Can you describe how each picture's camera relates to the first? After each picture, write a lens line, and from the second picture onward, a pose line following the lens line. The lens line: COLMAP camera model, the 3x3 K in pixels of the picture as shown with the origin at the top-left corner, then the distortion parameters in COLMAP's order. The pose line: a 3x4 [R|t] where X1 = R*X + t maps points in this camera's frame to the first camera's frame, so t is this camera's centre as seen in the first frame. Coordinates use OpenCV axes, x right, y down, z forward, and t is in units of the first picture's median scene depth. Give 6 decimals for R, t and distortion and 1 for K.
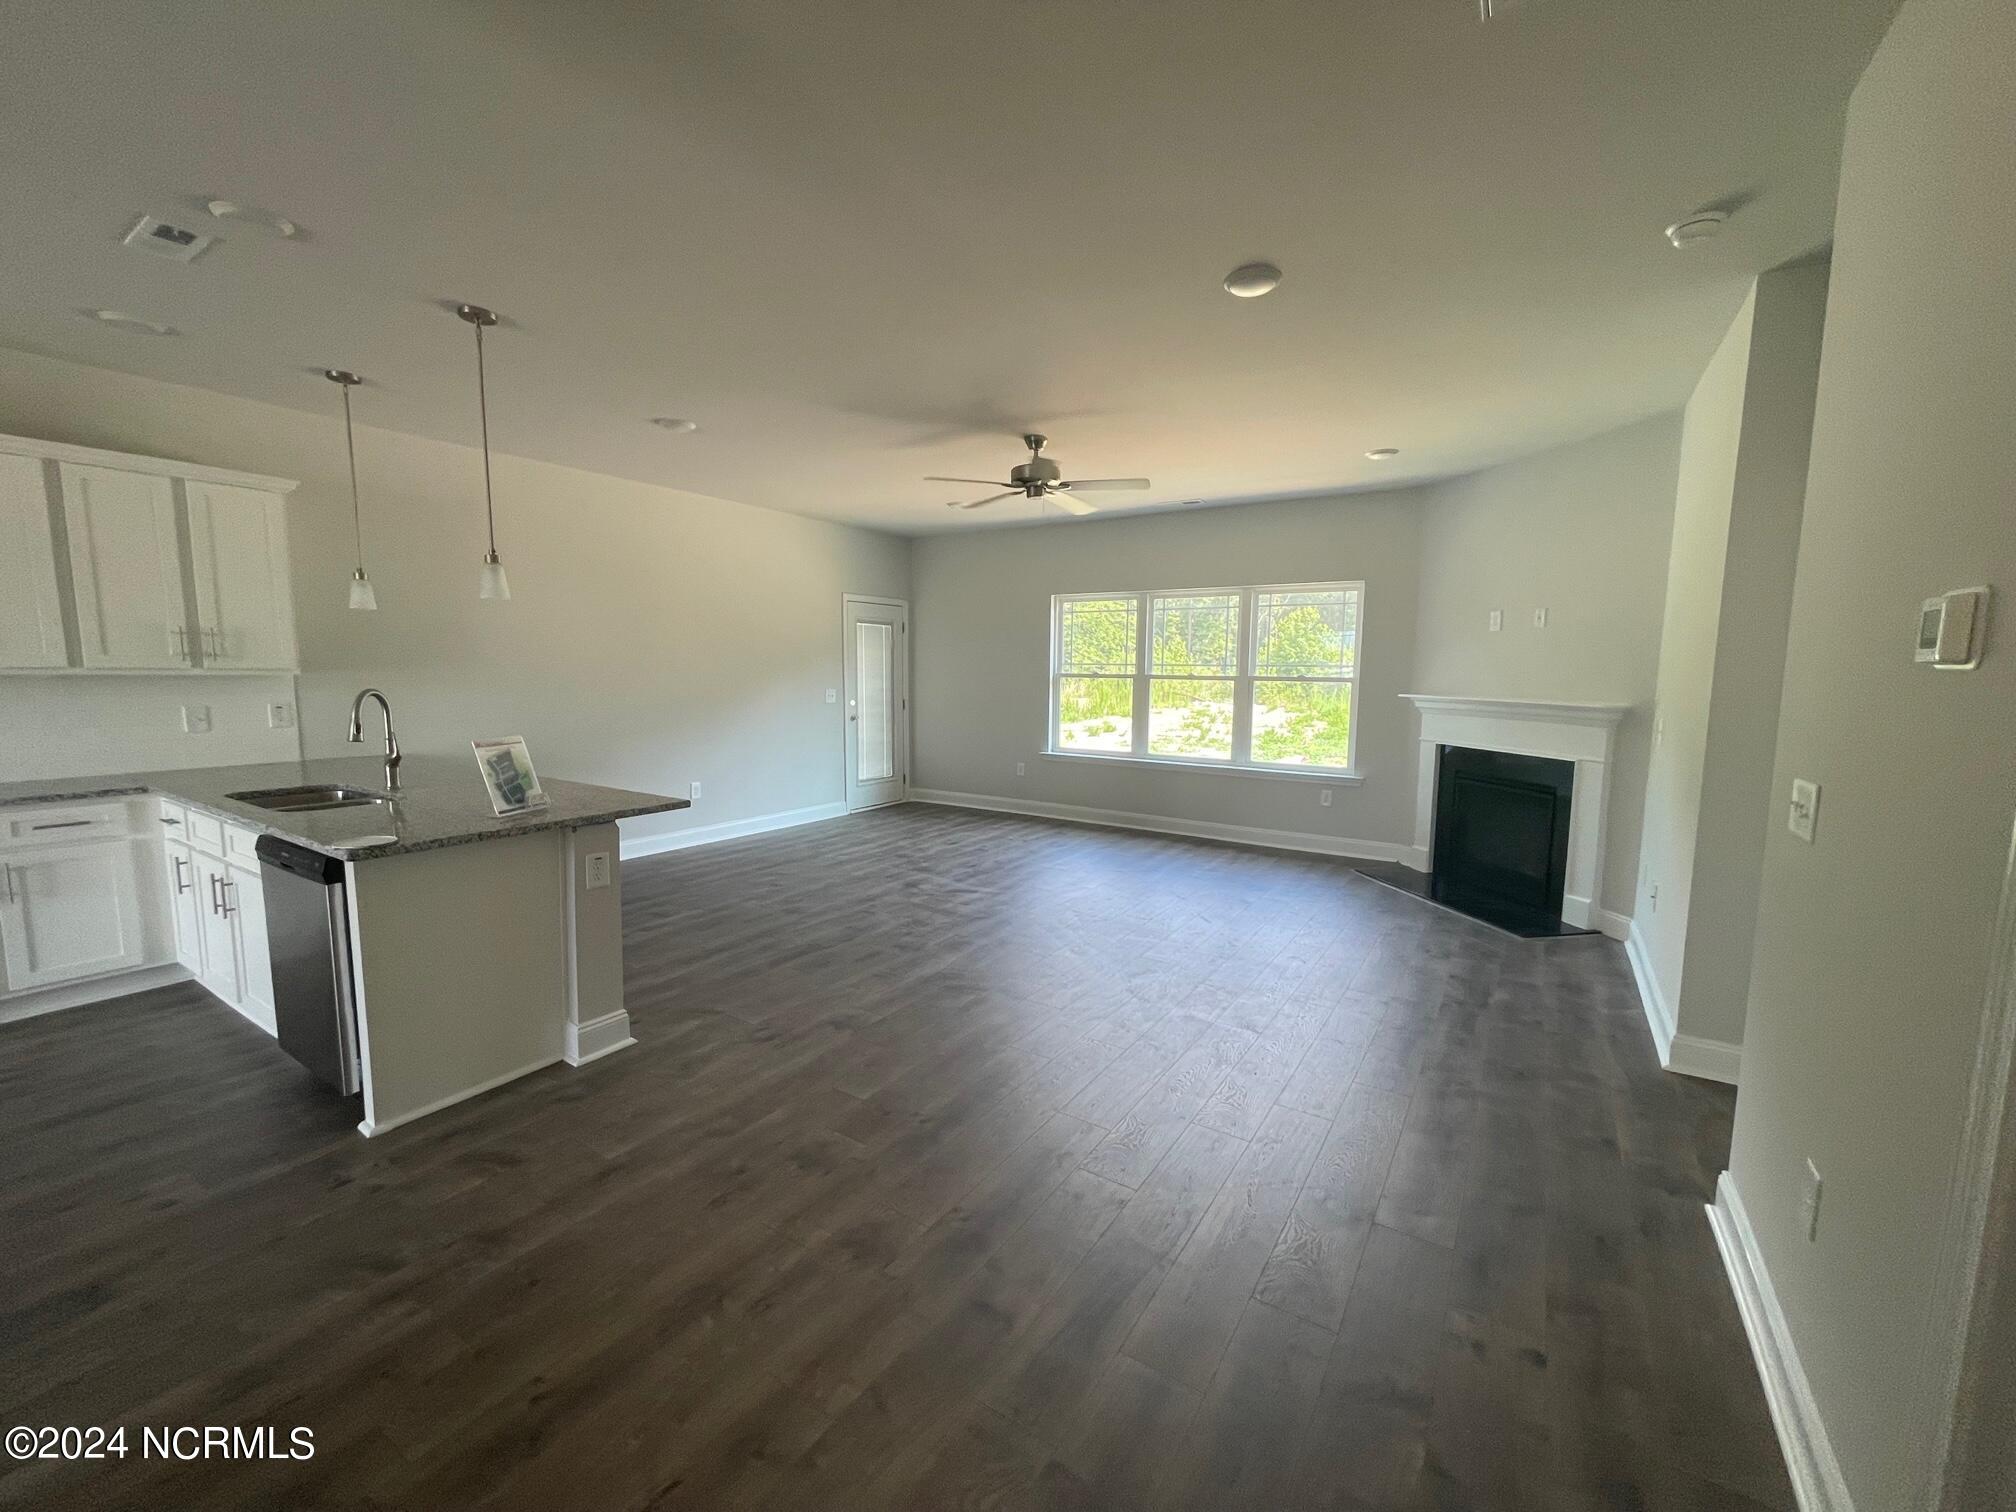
lens RADIAL K [[810.4, 0, 1005.6], [0, 810.4, 762.3], [0, 0, 1]] dist [-0.008455, 0.001126]
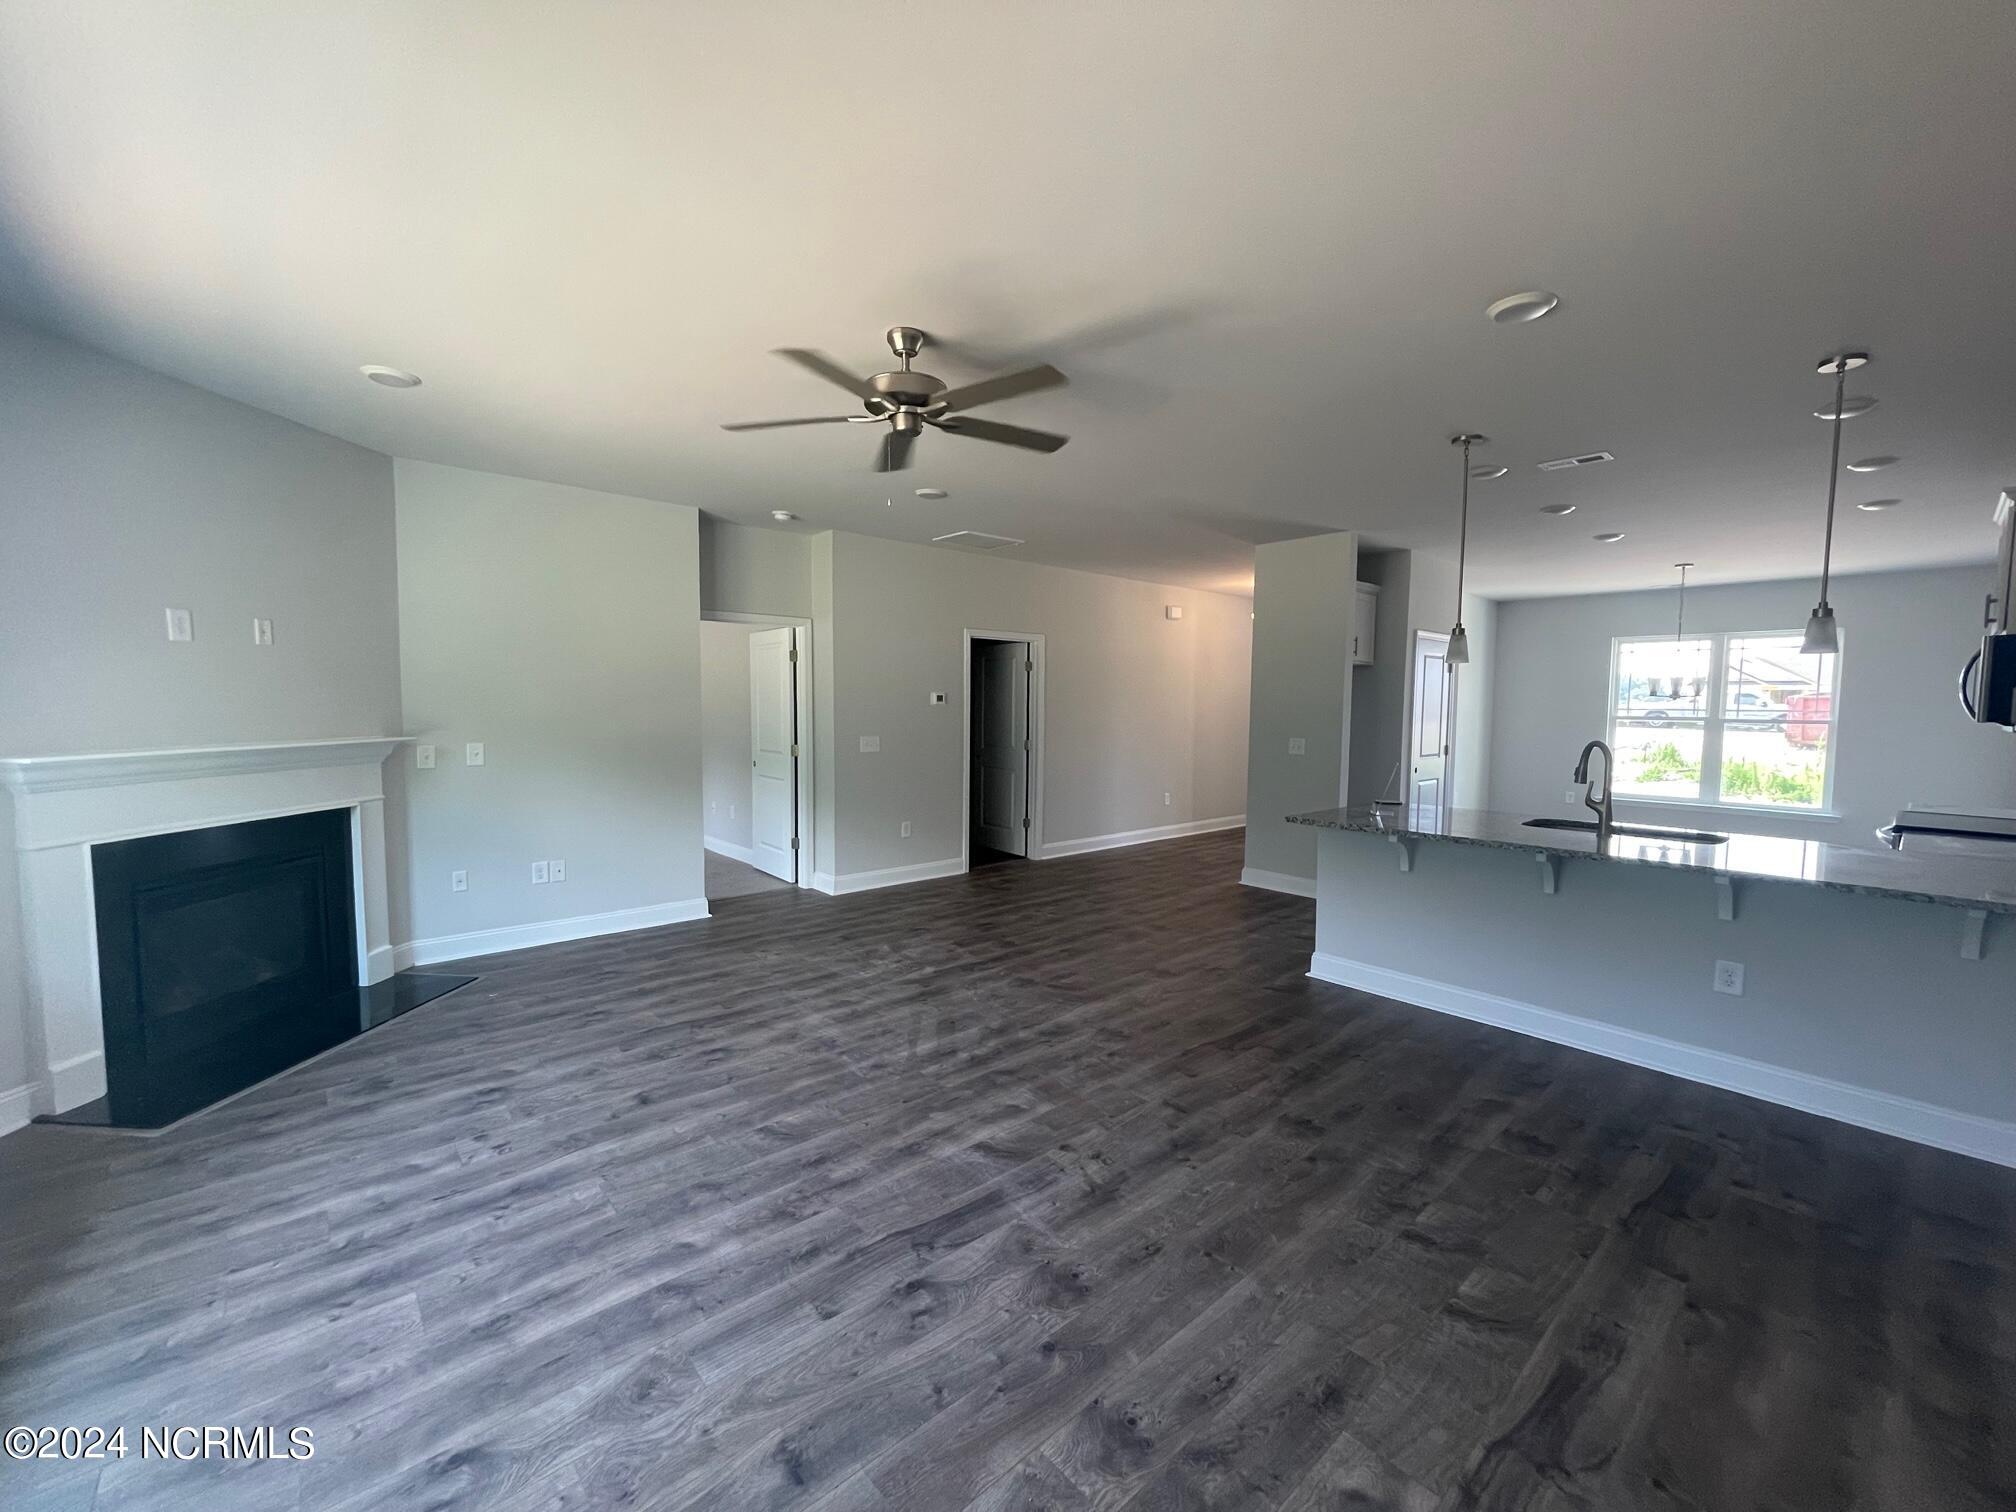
lens RADIAL K [[810.4, 0, 996.6], [0, 810.4, 758.1], [0, 0, 1]] dist [-0.008455, 0.001126]
pose [[-0.961548, -0.036344, 0.272220, -0.201467], [0.014961, 0.982801, 0.184059, -0.200917], [-0.274228, 0.181054, -0.944467, 1.610806]]
